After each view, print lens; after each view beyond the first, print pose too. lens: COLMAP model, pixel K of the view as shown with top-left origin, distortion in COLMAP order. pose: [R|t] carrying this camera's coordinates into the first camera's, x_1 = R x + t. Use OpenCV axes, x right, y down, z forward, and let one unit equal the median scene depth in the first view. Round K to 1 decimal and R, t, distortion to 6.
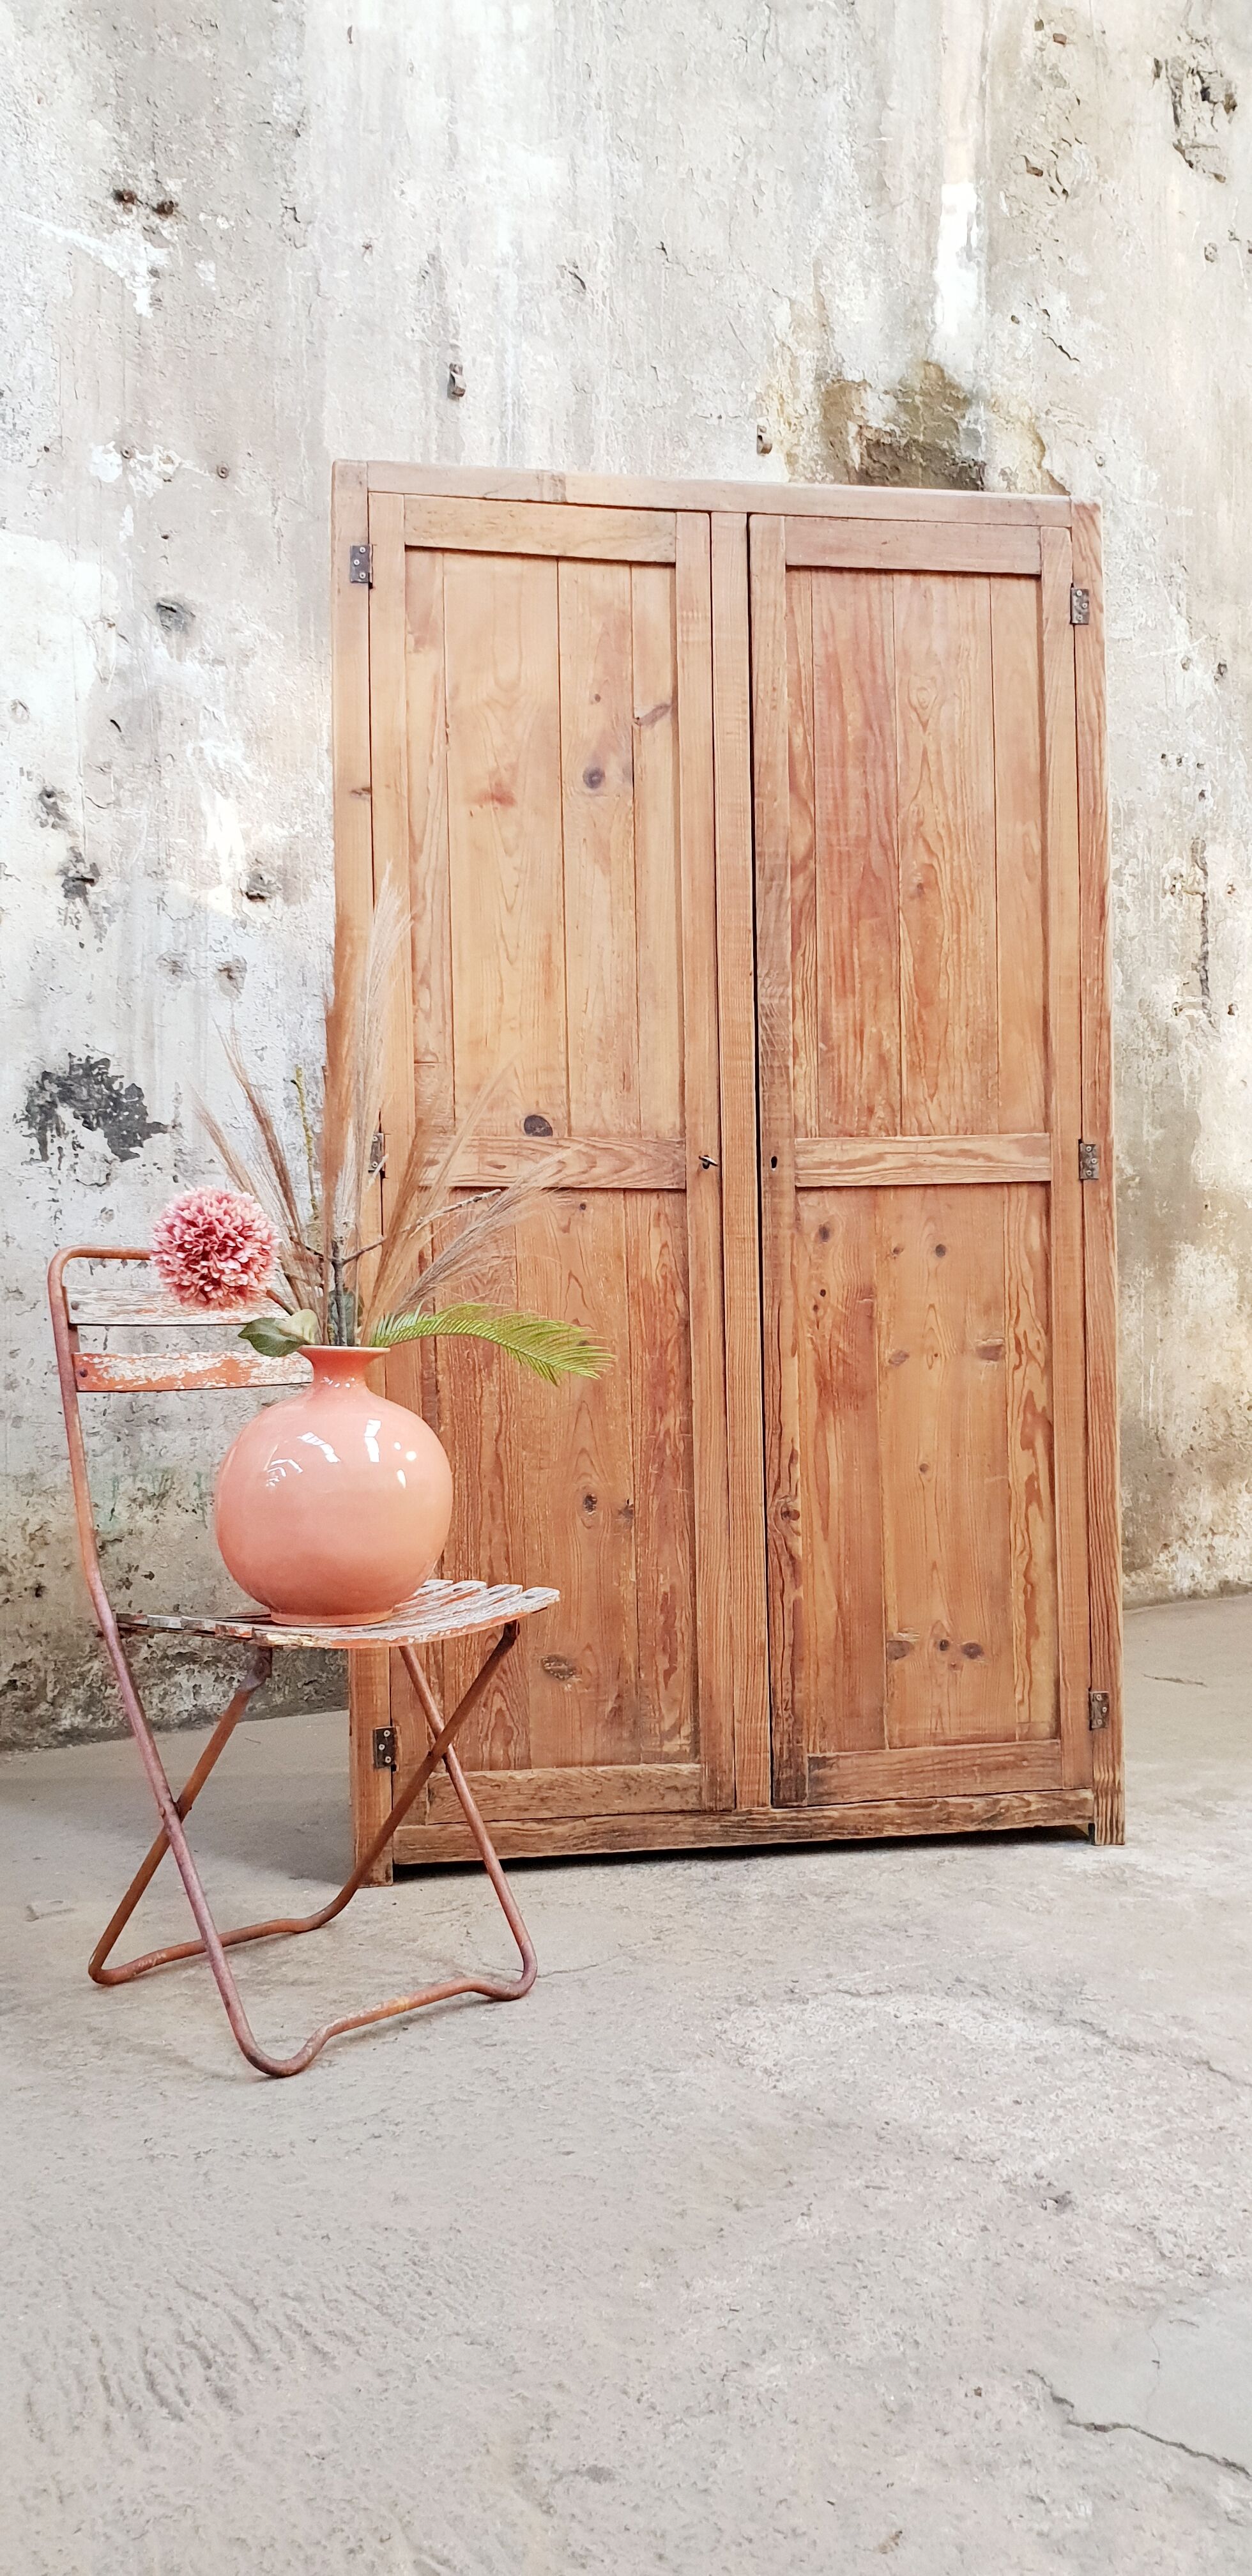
lens RADIAL K [[2024.8, 0, 657.4], [0, 2024.8, 1277.3], [0, 0, 1]] dist [0.007673, 0.007011]
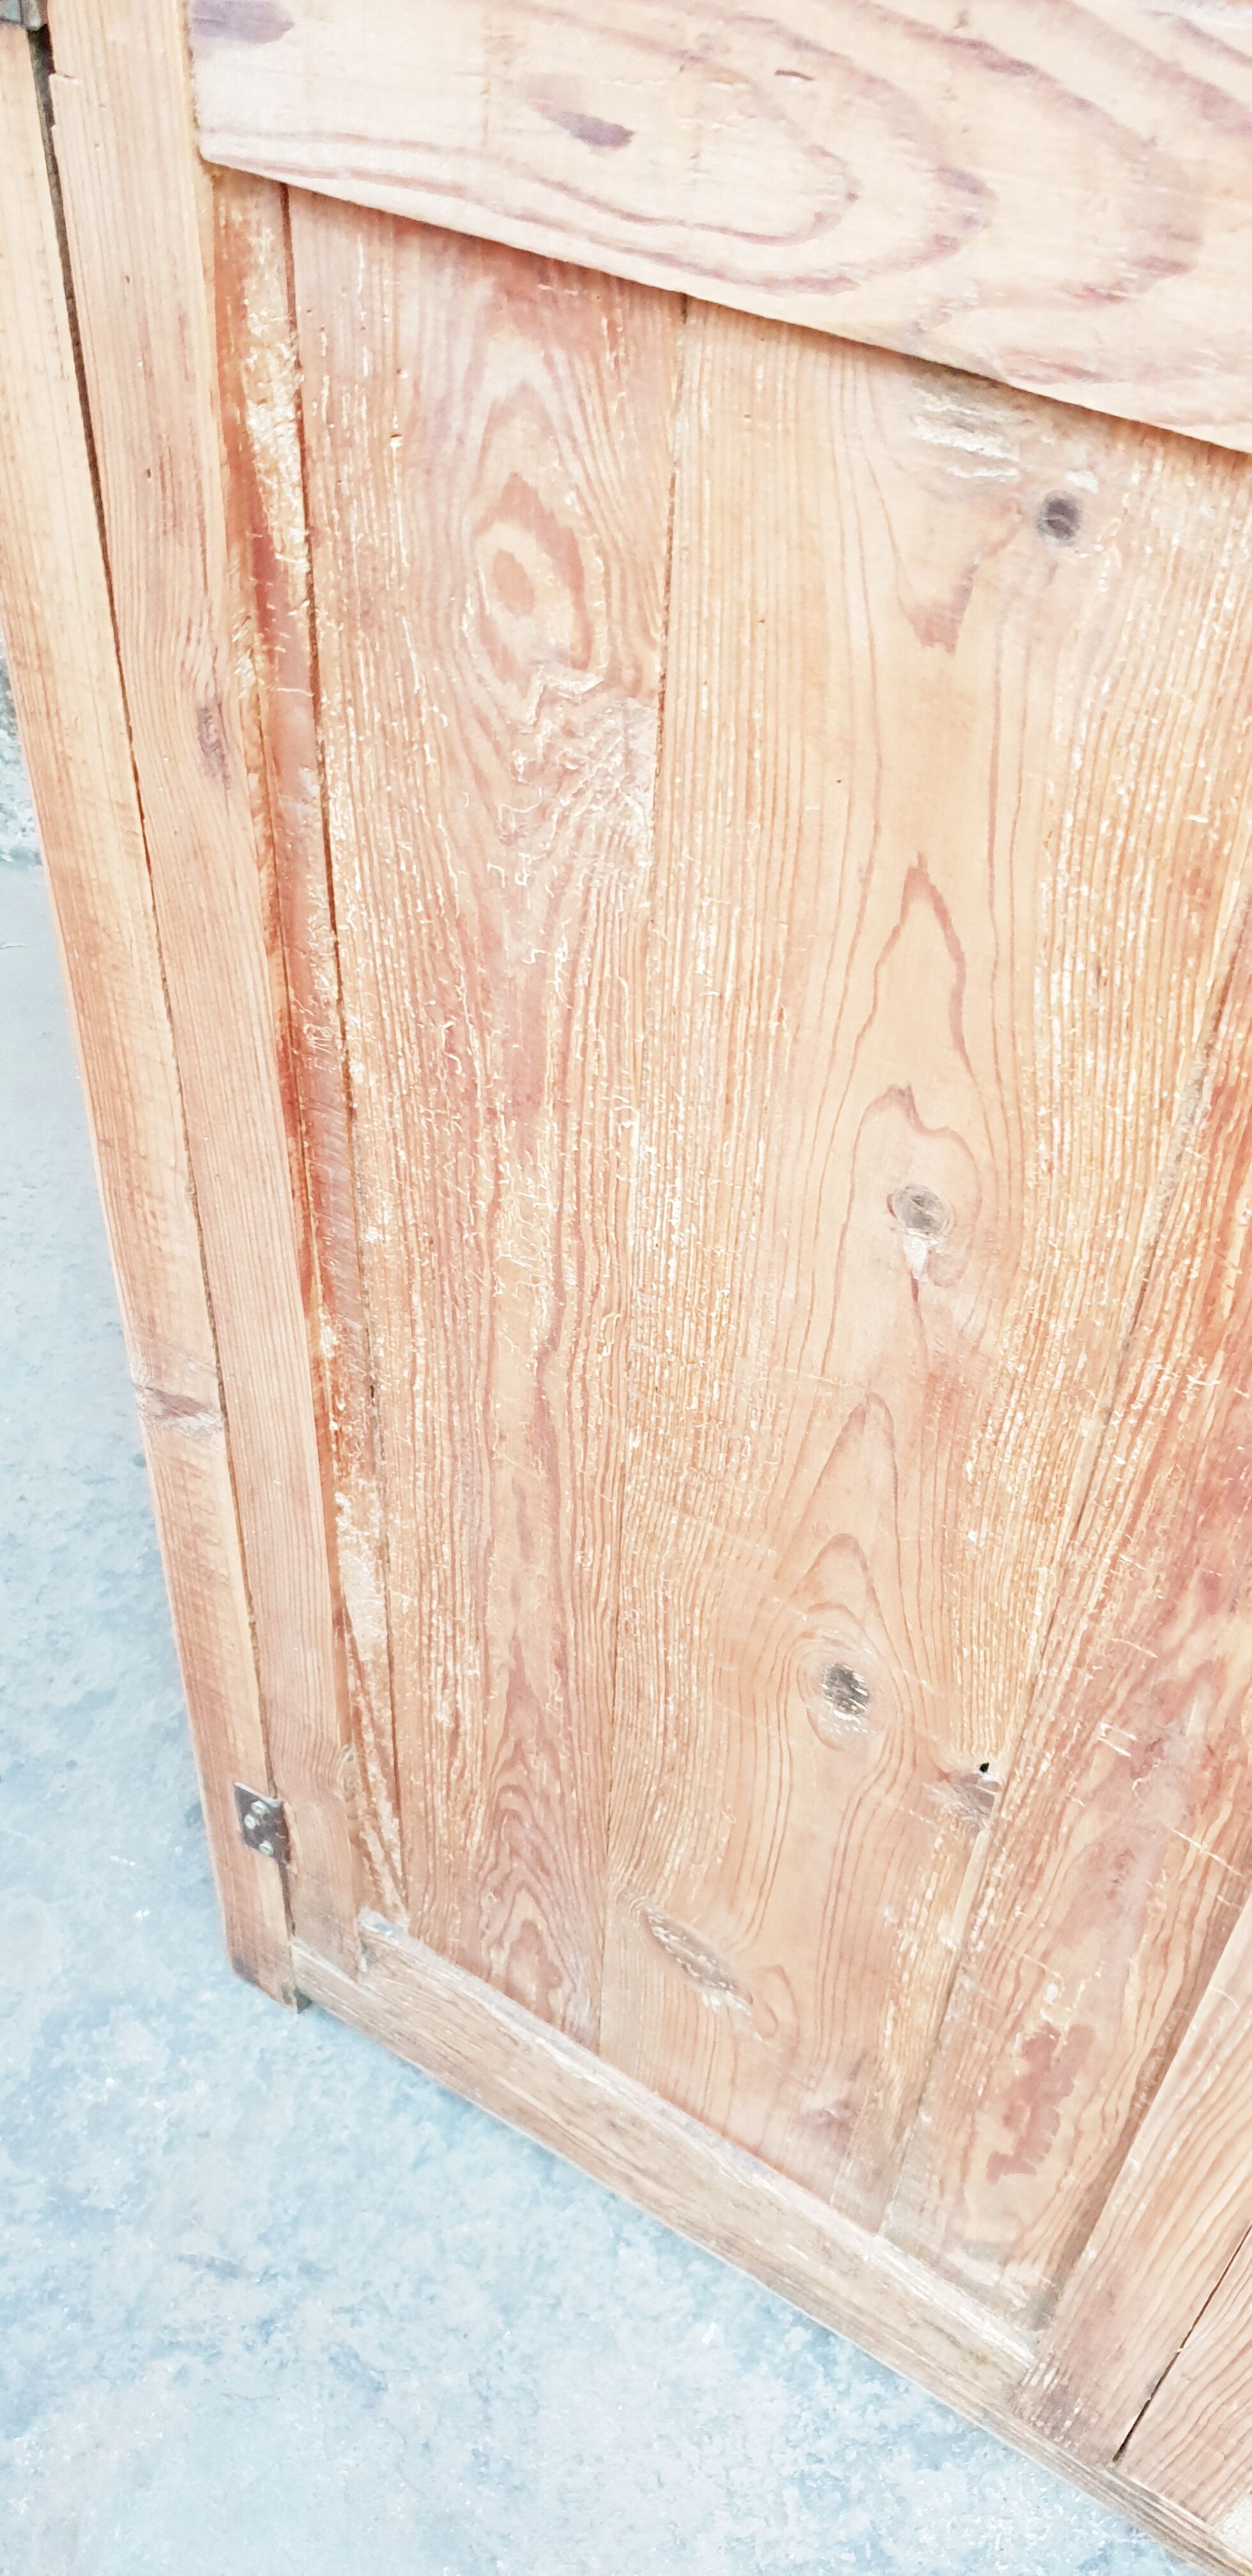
lens RADIAL K [[2024.8, 0, 686.1], [0, 2024.8, 1275.3], [0, 0, 1]] dist [0.007673, 0.007011]
pose [[0.747663, 0.489968, -0.448253, 0.038363], [-0.060456, 0.722417, 0.688809, -0.095716], [0.661320, -0.487898, 0.569747, 0.845841]]
